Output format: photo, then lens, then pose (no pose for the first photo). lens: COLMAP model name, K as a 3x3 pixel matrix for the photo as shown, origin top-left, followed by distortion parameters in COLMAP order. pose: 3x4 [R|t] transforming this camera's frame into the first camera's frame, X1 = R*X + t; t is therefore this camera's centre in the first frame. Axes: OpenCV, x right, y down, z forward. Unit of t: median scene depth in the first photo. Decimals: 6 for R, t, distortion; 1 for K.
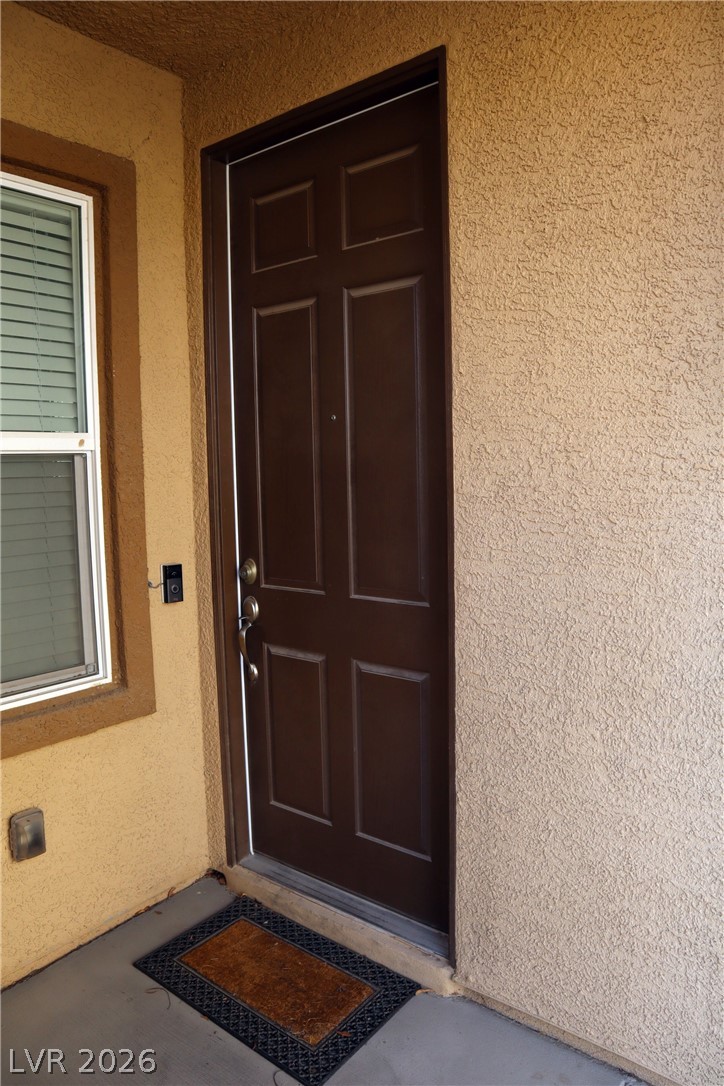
lens RADIAL K [[753.0, 0, 366.4], [0, 753.0, 541.1], [0, 0, 1]] dist [-0.128468, 0.078569]
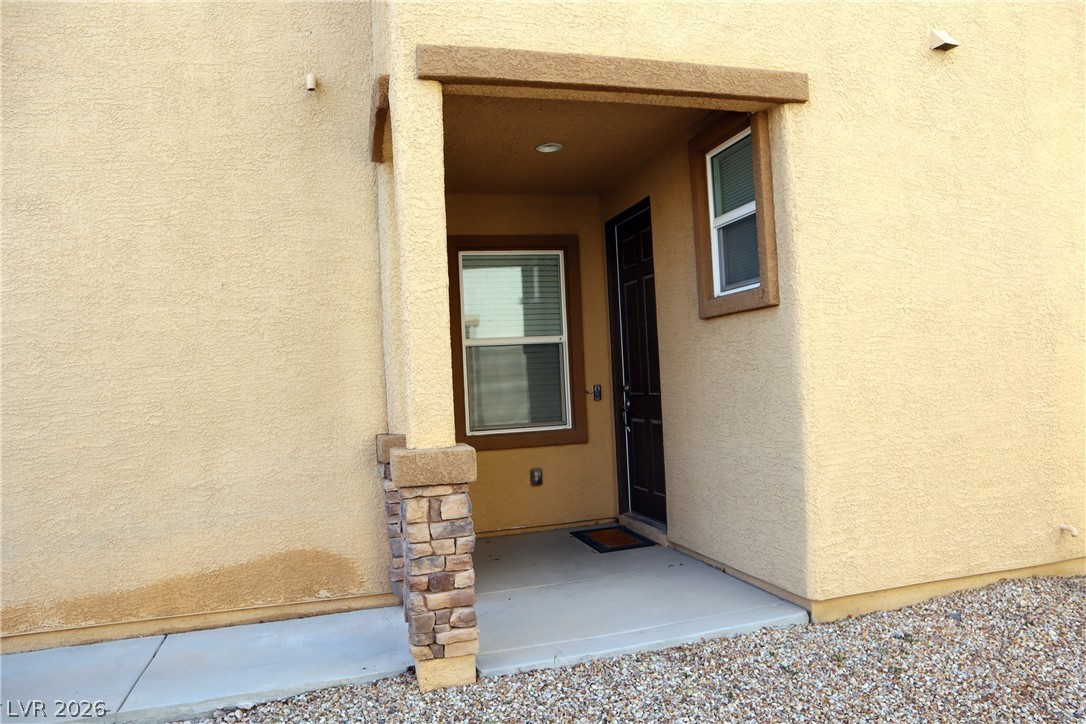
lens RADIAL K [[753.0, 0, 545.9], [0, 753.0, 368.5], [0, 0, 1]] dist [-0.128468, 0.078569]
pose [[0.809418, -0.031825, -0.586370, 1.203980], [-0.024422, 0.995842, -0.087761, 0.223489], [0.586725, 0.085355, 0.805275, -1.277630]]
